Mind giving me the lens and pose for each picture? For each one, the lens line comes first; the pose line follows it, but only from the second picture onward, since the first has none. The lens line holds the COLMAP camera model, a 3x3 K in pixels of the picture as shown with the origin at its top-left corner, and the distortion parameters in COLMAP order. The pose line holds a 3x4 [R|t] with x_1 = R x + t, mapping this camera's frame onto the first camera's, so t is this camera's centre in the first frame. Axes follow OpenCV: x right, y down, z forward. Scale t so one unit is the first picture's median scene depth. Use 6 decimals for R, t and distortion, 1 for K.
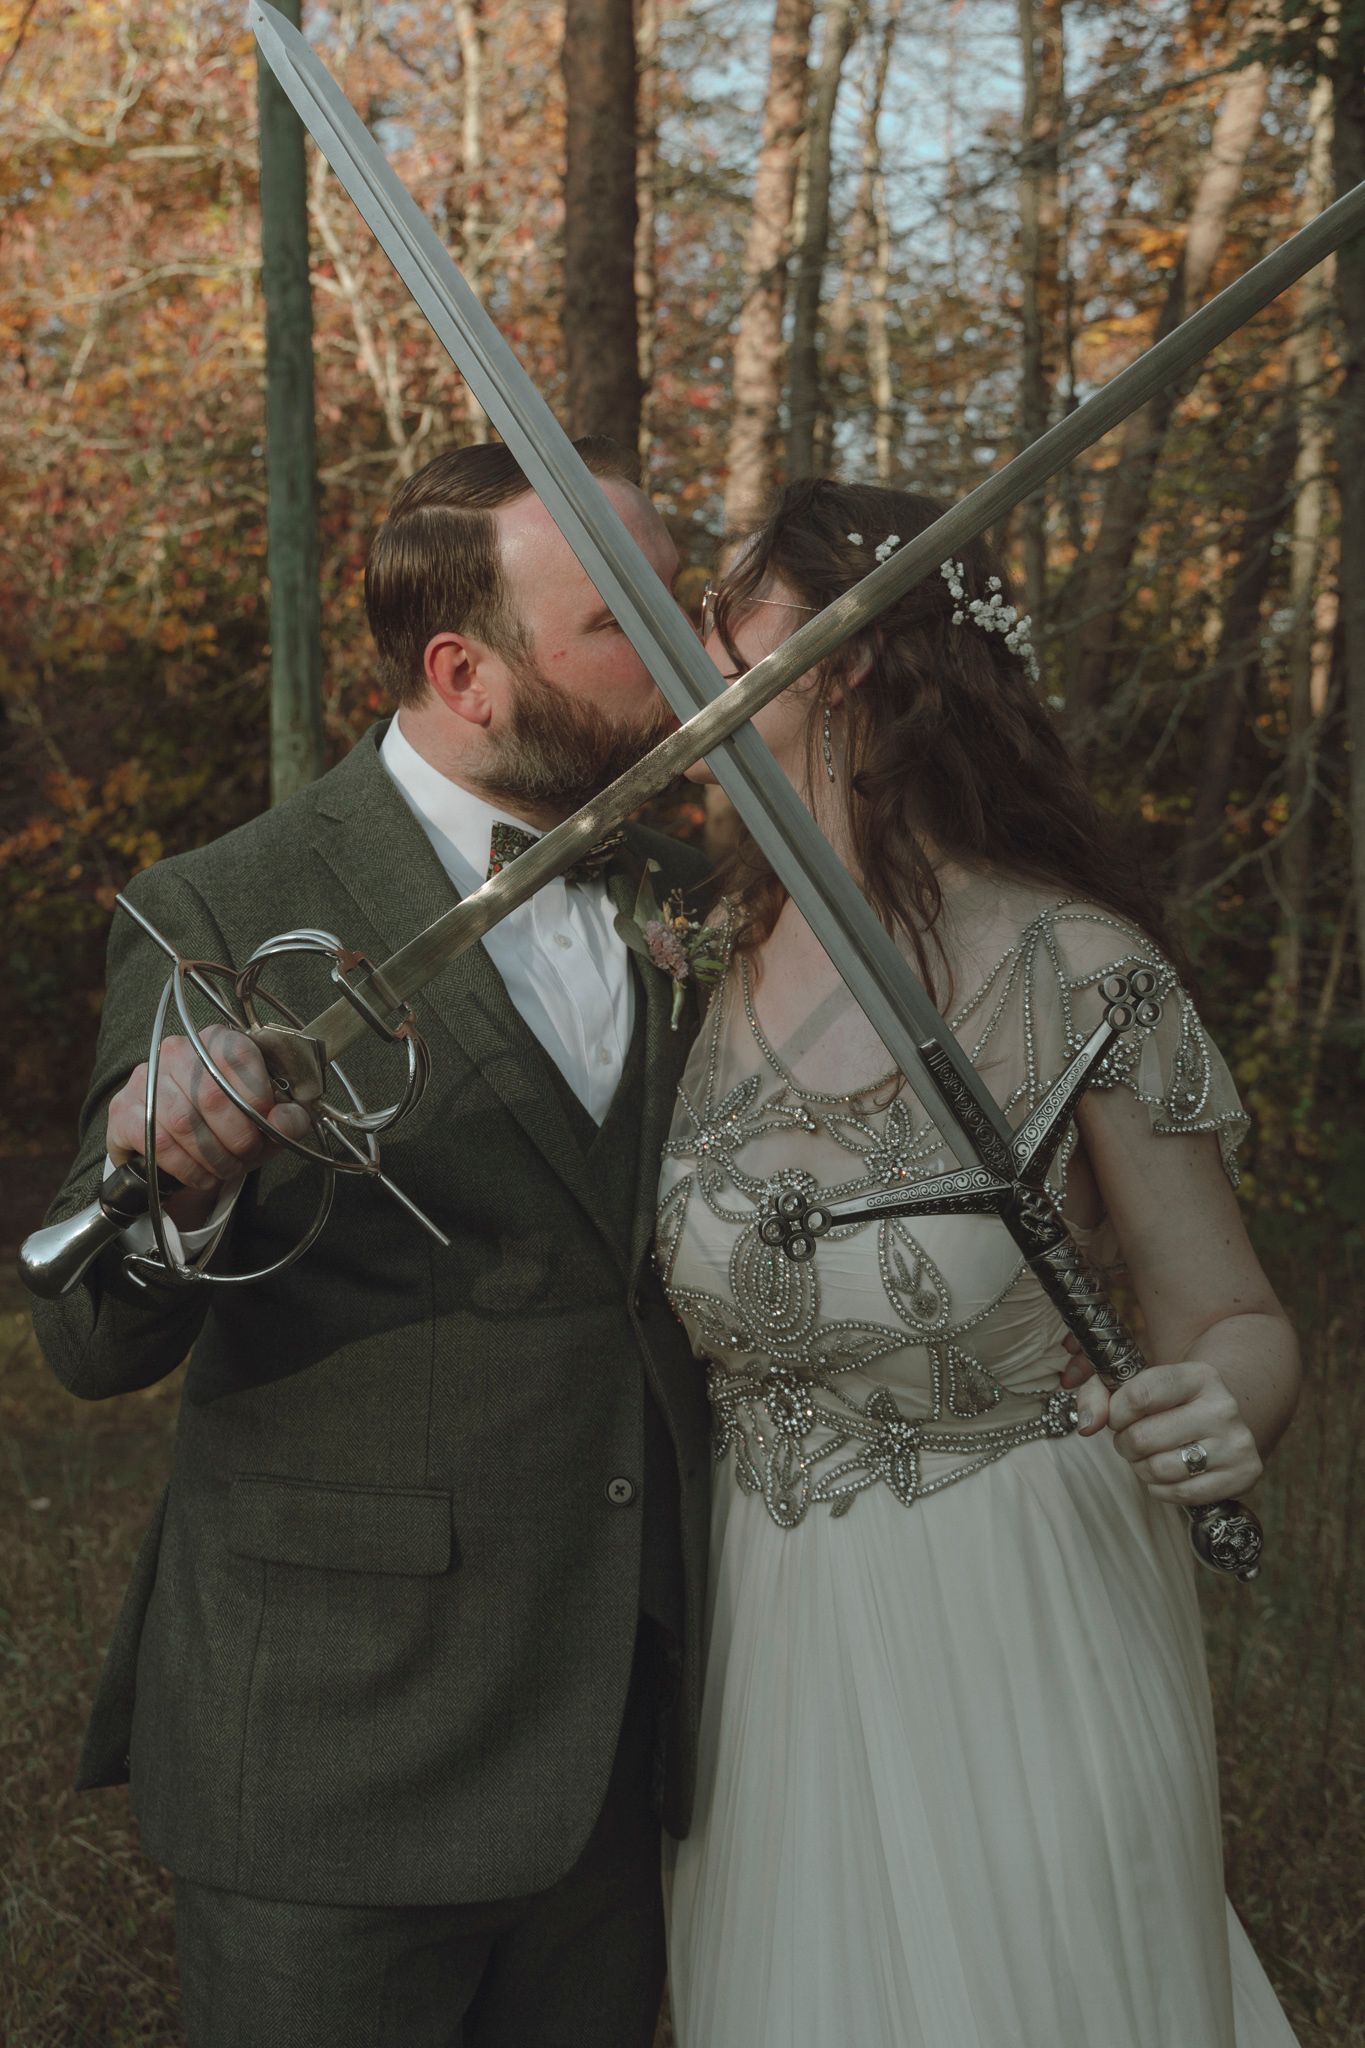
lens RADIAL K [[2333.2, 0, 685.4], [0, 2333.2, 1004.1], [0, 0, 1]] dist [-0.014098, 0.000000]
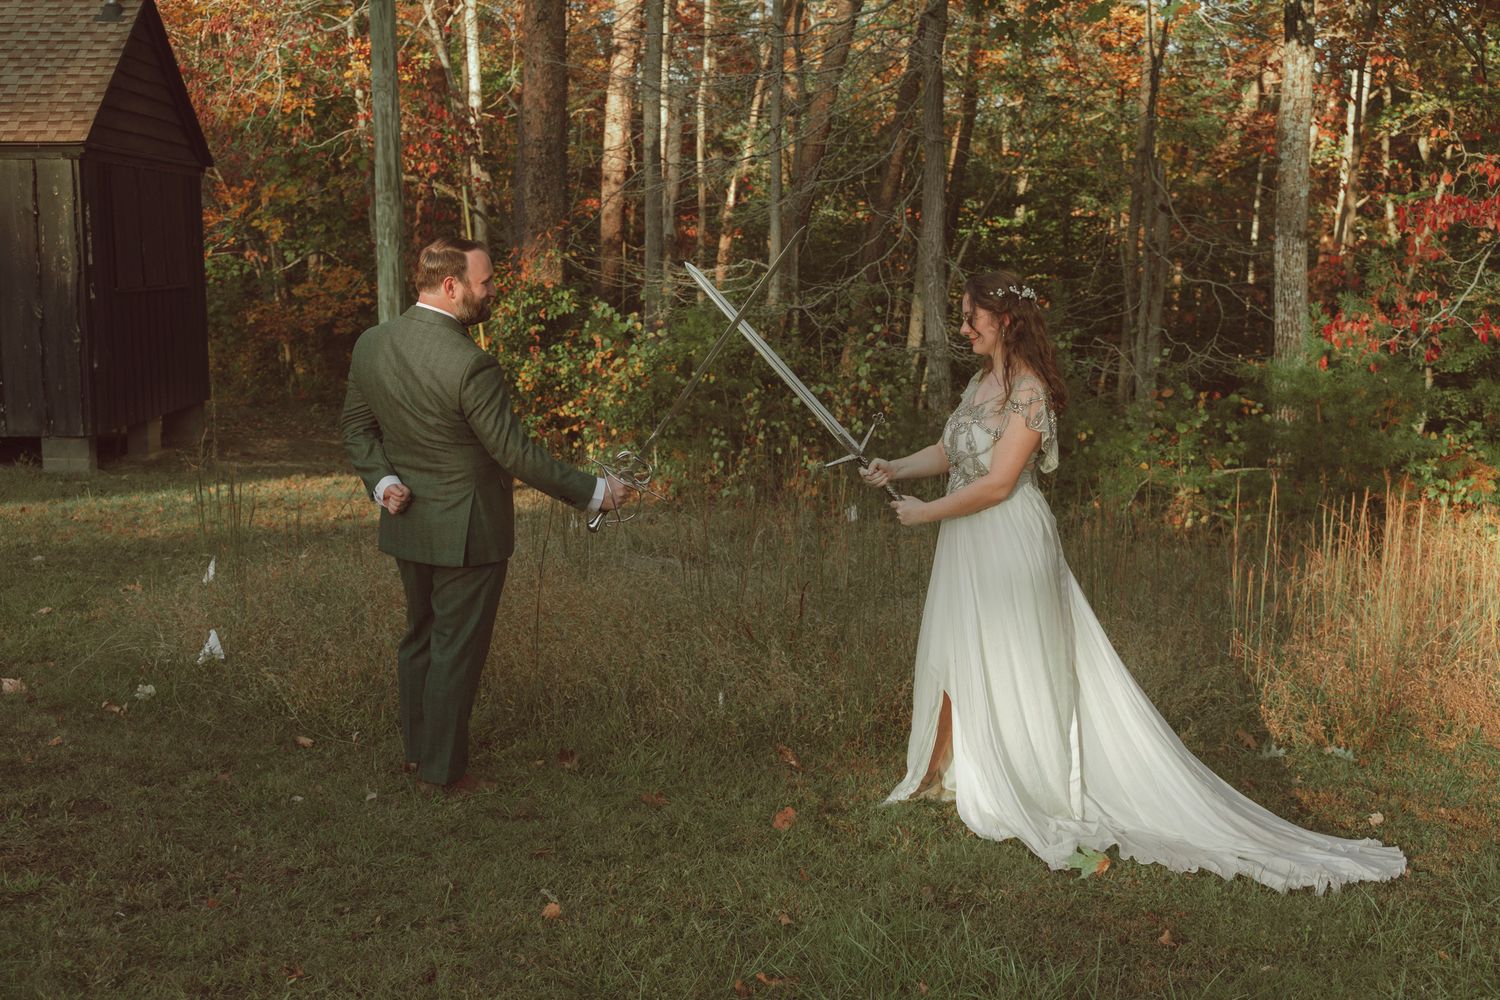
lens RADIAL K [[1818.2, 0, 739.6], [0, 1818.2, 514.1], [0, 0, 1]] dist [0.036573, 0.000000]
pose [[0.996425, 0.005642, 0.084296, -0.000553], [-0.015831, 0.992564, 0.120692, -0.025937], [-0.082988, -0.121595, 0.989104, -0.405588]]
